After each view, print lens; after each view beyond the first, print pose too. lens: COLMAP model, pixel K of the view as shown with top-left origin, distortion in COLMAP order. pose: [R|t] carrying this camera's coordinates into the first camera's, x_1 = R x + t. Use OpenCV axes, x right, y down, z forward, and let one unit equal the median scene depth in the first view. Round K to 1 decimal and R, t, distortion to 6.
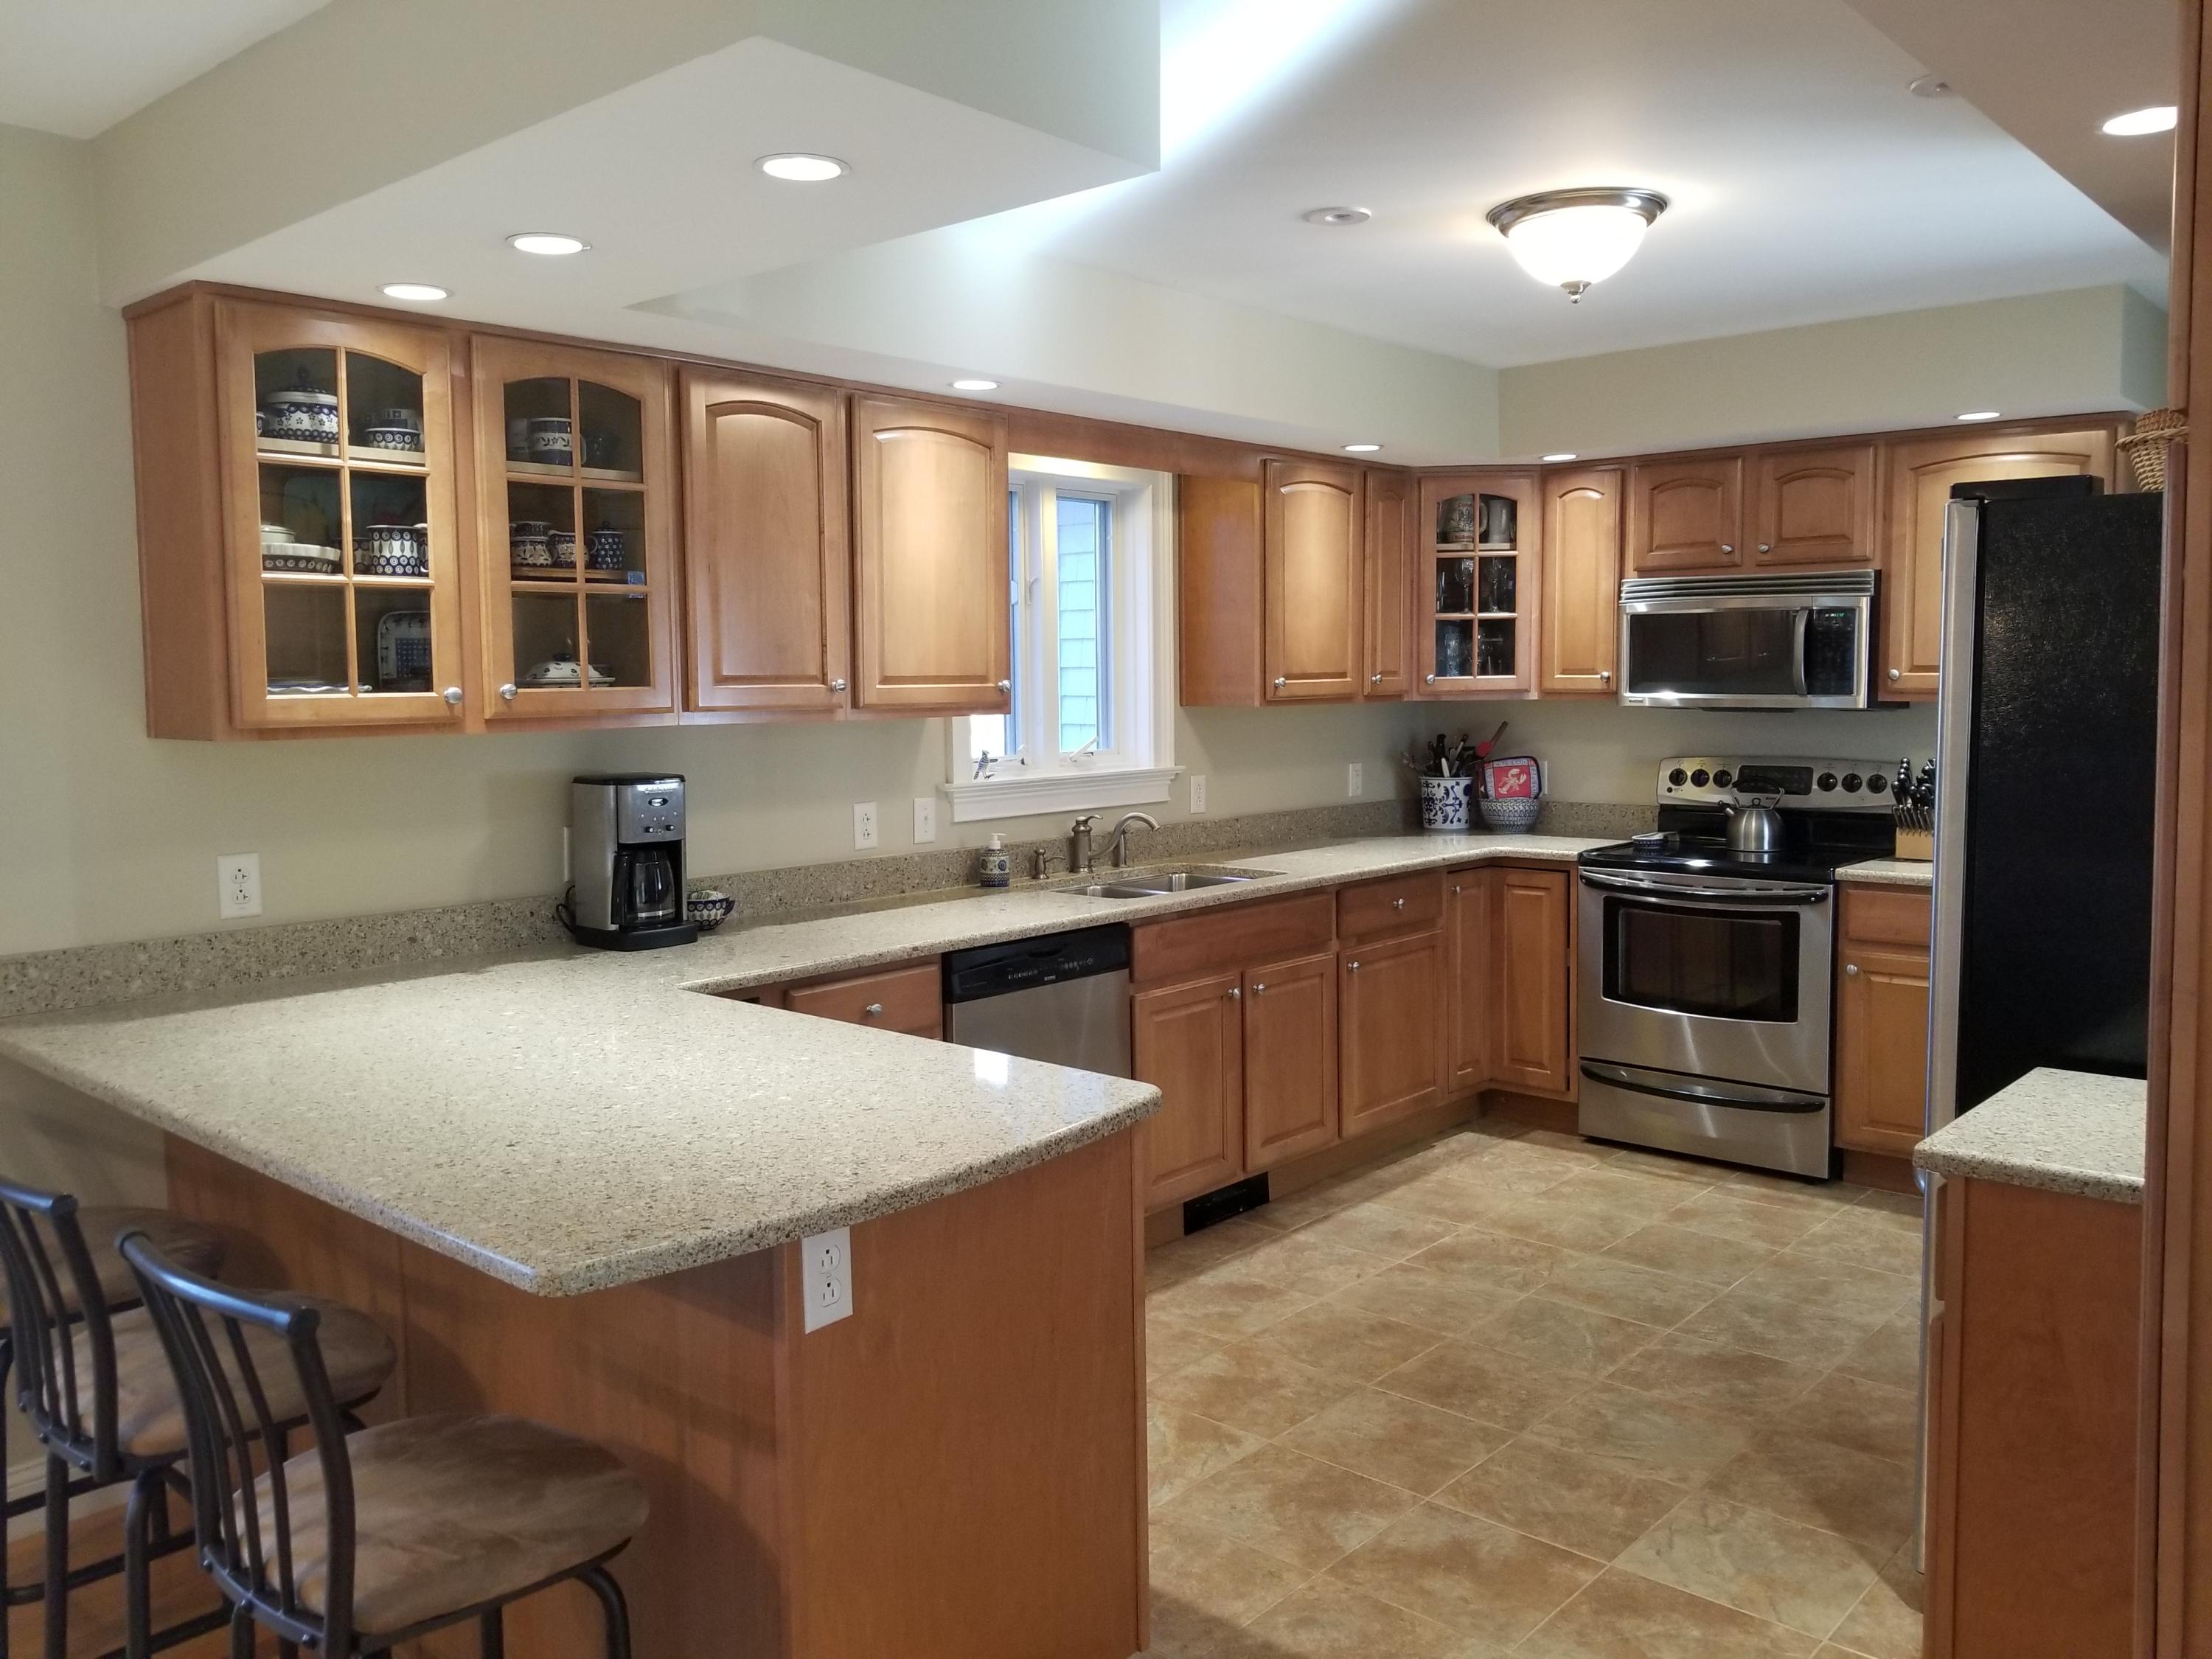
lens RADIAL K [[1724.2, 0, 1106.0], [0, 1724.2, 829.5], [0, 0, 1]] dist [-0.001208, -0.000696]
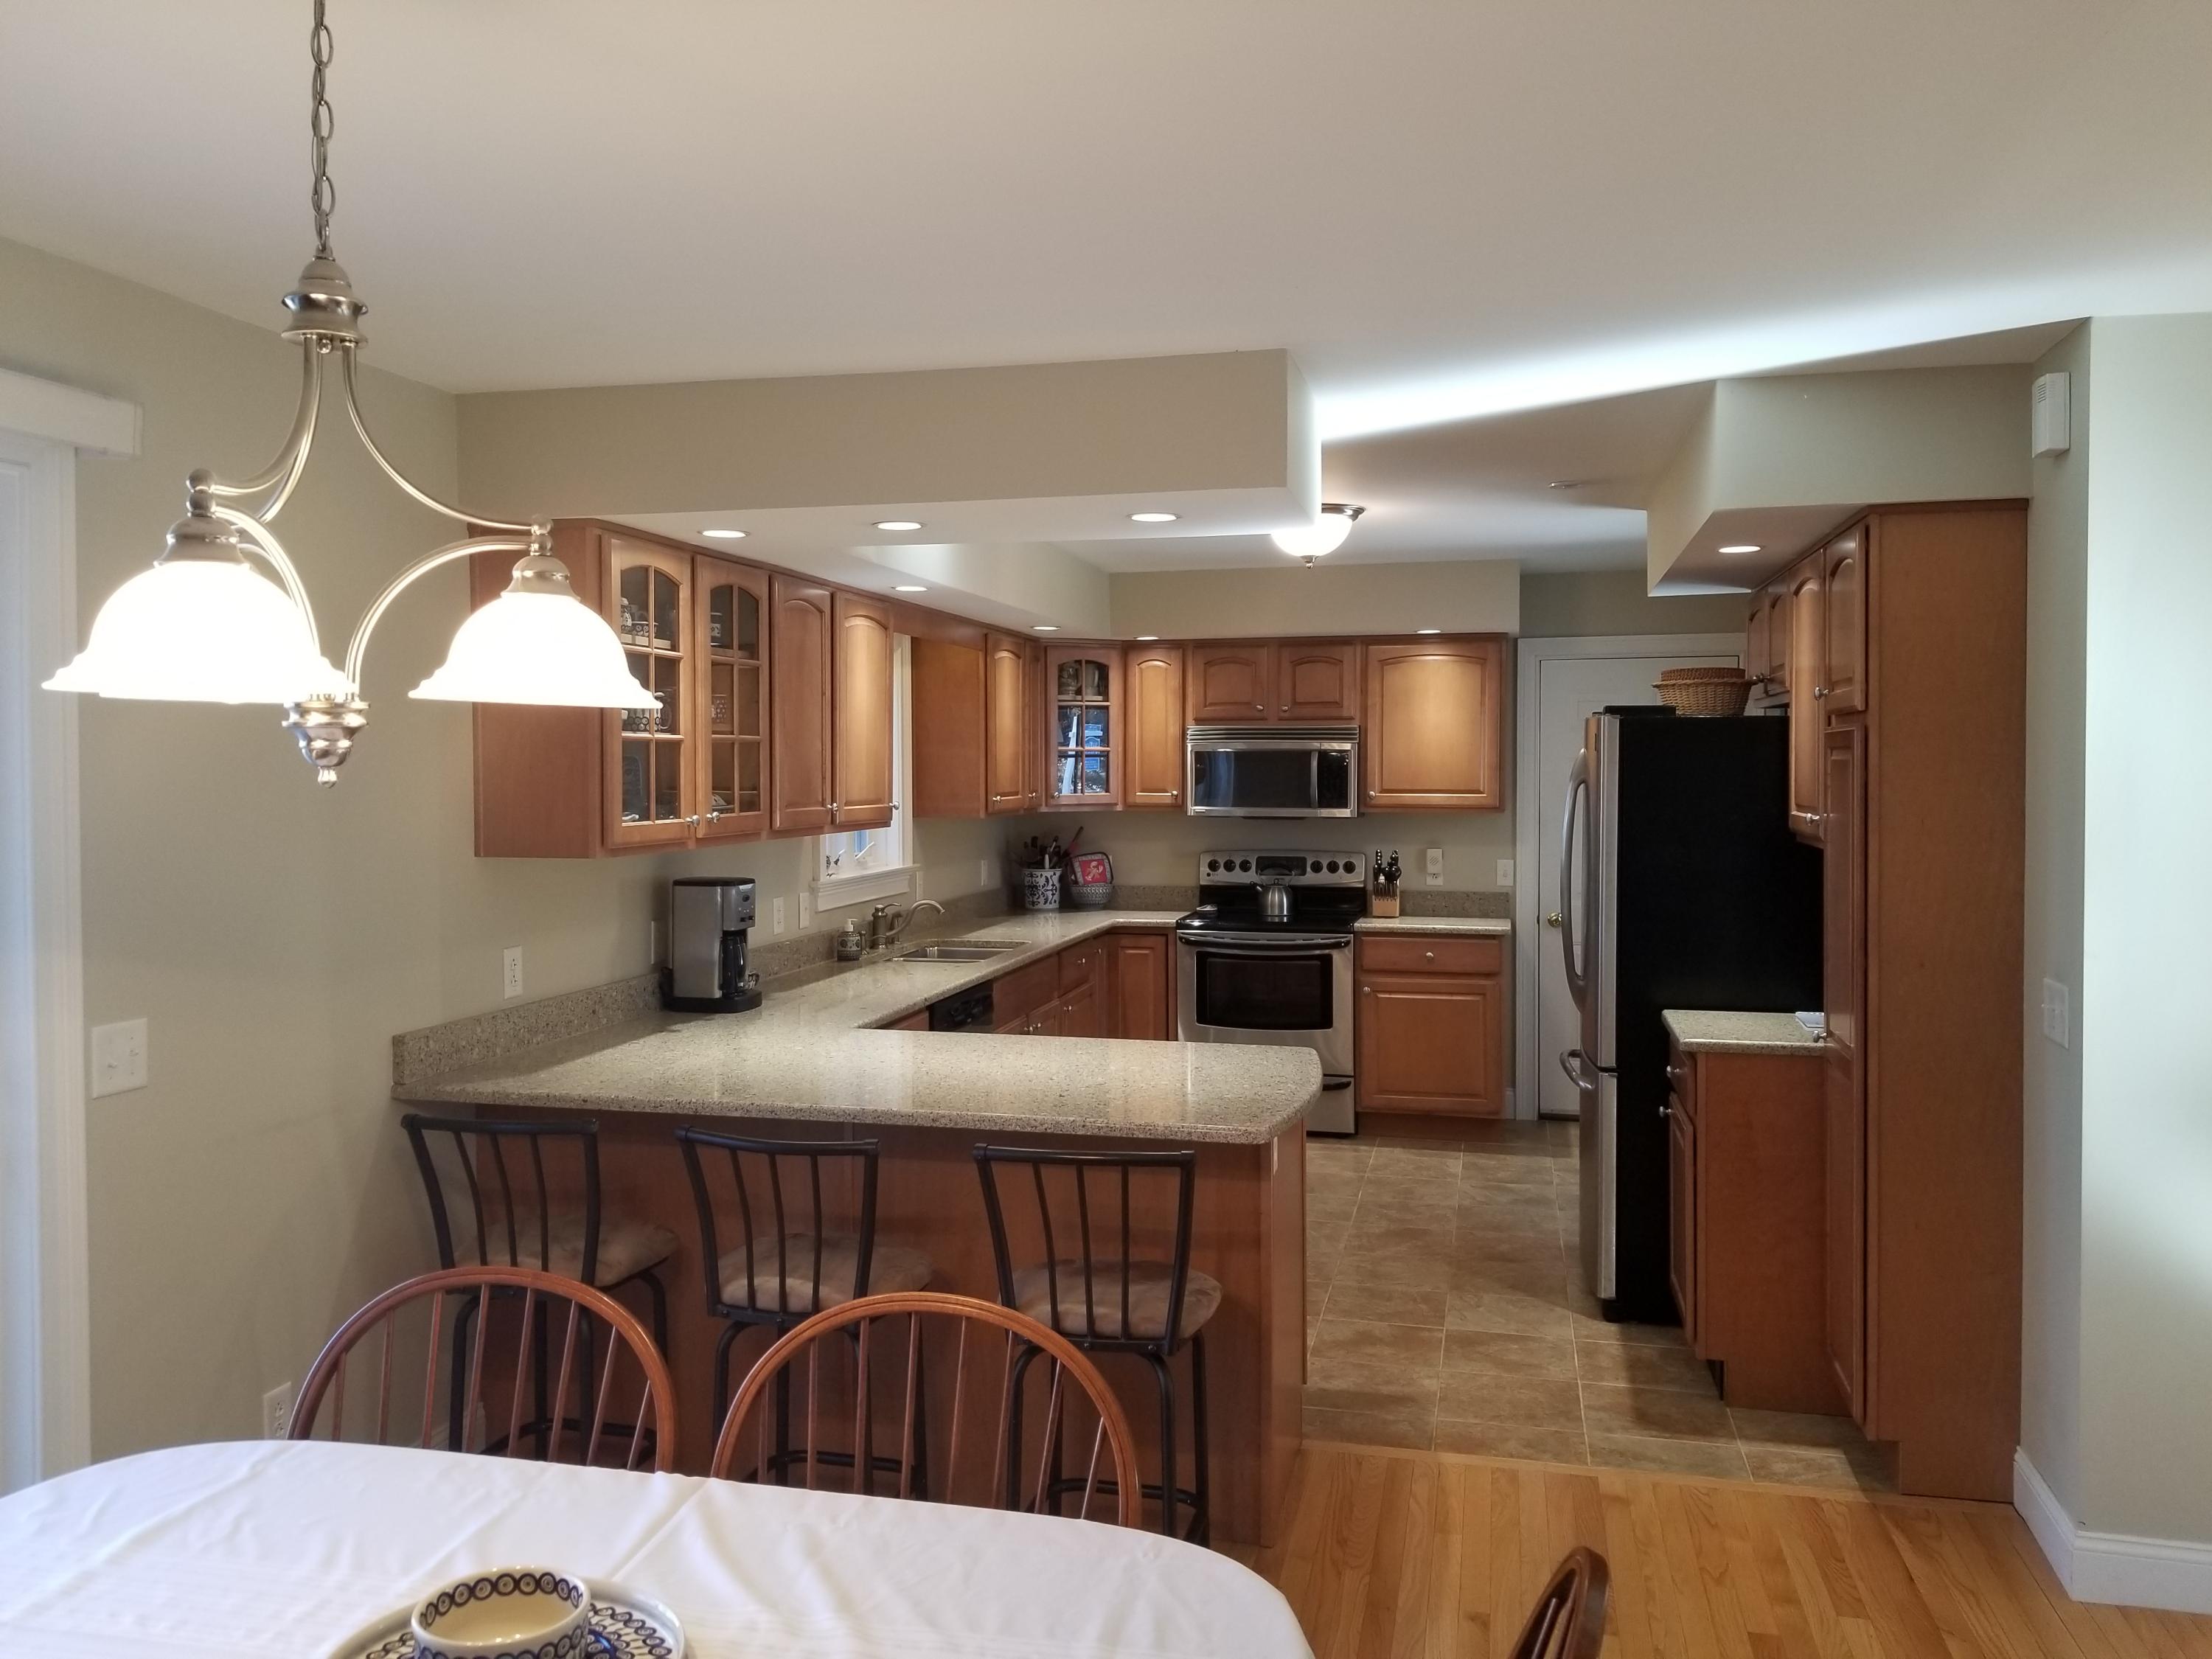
lens RADIAL K [[1702.2, 0, 1106.0], [0, 1702.2, 829.5], [0, 0, 1]] dist [0.078656, -0.004262]
pose [[0.879768, -0.010188, 0.475294, -0.458730], [0.036596, 0.998255, -0.046341, 0.001668], [-0.473993, 0.058163, 0.878606, -0.204141]]
